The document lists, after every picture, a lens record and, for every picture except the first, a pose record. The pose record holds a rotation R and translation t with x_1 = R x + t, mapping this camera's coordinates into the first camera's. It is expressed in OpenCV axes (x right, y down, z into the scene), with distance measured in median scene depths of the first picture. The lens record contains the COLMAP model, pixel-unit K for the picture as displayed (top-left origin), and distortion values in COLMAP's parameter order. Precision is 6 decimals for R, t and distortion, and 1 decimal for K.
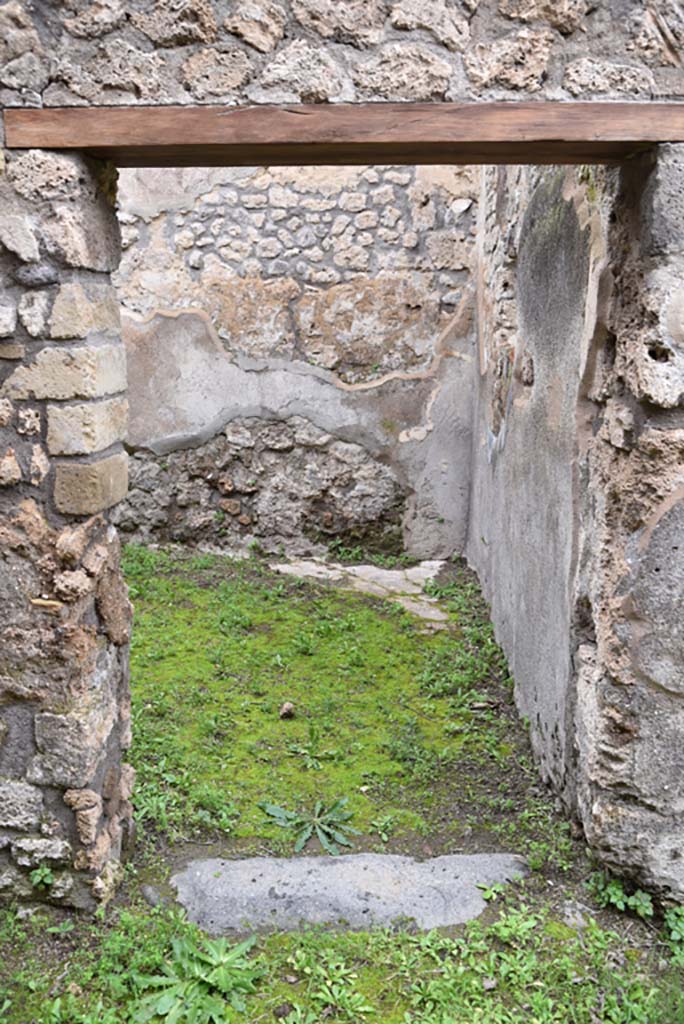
lens RADIAL K [[824.3, 0, 342.0], [0, 824.3, 486.8], [0, 0, 1]] dist [-0.062833, 0.014469]
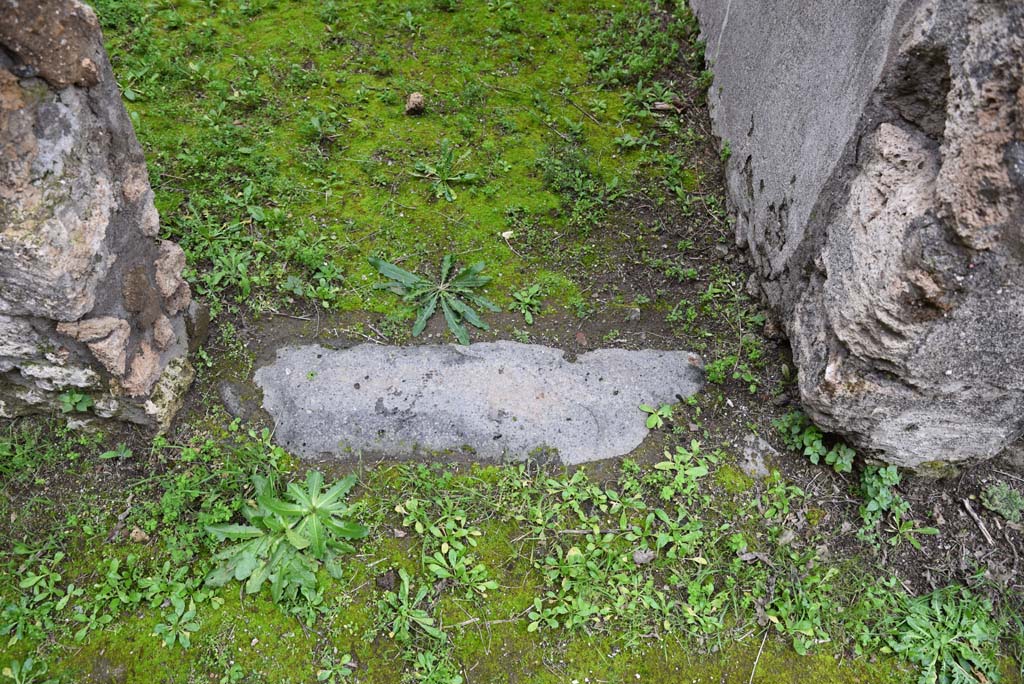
lens RADIAL K [[693.9, 0, 502.6], [0, 693.9, 352.0], [0, 0, 1]] dist [-0.130038, 0.087747]
pose [[0.998760, 0.043703, 0.023857, 0.014033], [-0.048129, 0.724654, 0.687430, -0.003122], [0.012754, -0.687725, 0.725859, 0.540410]]
